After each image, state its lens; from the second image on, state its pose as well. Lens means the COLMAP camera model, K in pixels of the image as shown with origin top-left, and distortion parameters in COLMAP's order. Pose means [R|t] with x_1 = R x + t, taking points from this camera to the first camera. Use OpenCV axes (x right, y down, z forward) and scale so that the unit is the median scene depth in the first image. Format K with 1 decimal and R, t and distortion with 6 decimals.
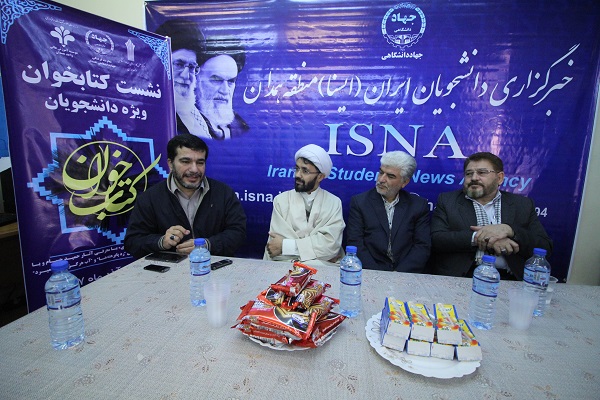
lens RADIAL K [[277.3, 0, 301.2], [0, 277.3, 199.1], [0, 0, 1]] dist [-0.010499, -0.007516]
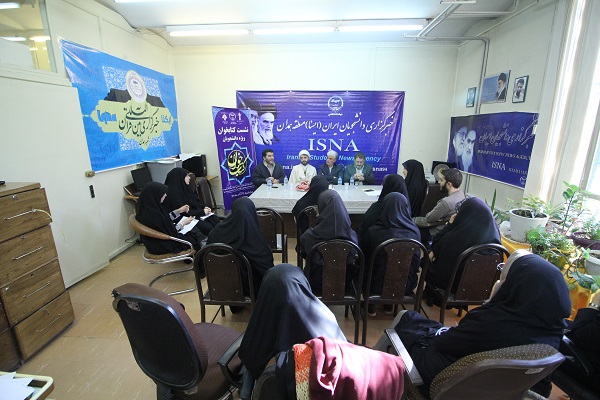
lens RADIAL K [[277.3, 0, 303.5], [0, 277.3, 197.8], [0, 0, 1]] dist [-0.010499, -0.007516]
pose [[0.996198, -0.040537, 0.077108, -0.208857], [0.032047, 0.993599, 0.108322, 0.002730], [-0.081005, -0.105439, 0.991121, -1.876670]]
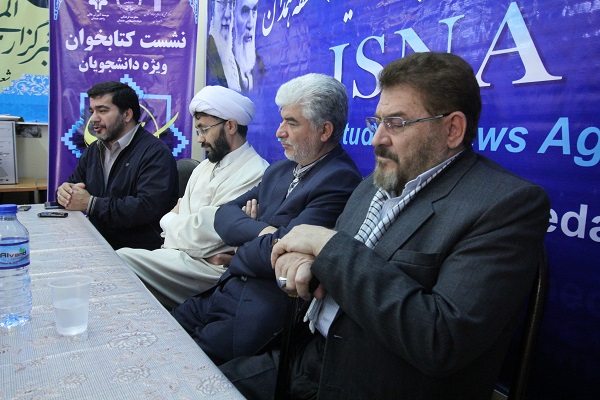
lens RADIAL K [[477.3, 0, 299.9], [0, 477.3, 199.9], [0, 0, 1]] dist [0.013220, -0.007309]
pose [[0.634798, 0.086918, -0.767774, 0.919560], [-0.123014, 0.992348, 0.010634, 0.044299], [0.762823, 0.087697, 0.640633, 0.373494]]
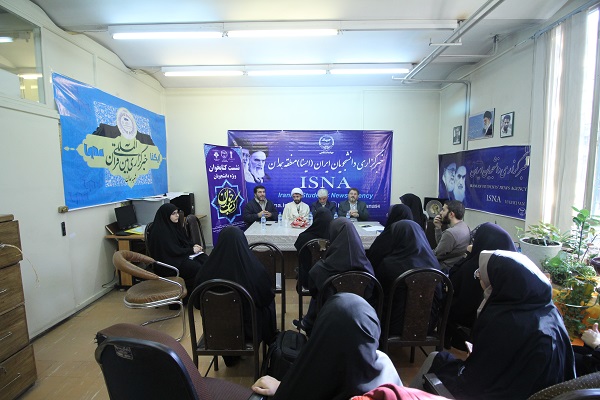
lens RADIAL K [[277.3, 0, 301.3], [0, 277.3, 200.5], [0, 0, 1]] dist [-0.010499, -0.007516]
pose [[0.990196, -0.039320, 0.134033, -0.294984], [0.044786, 0.998273, -0.038011, 0.062875], [-0.132307, 0.043641, 0.990248, -1.786614]]
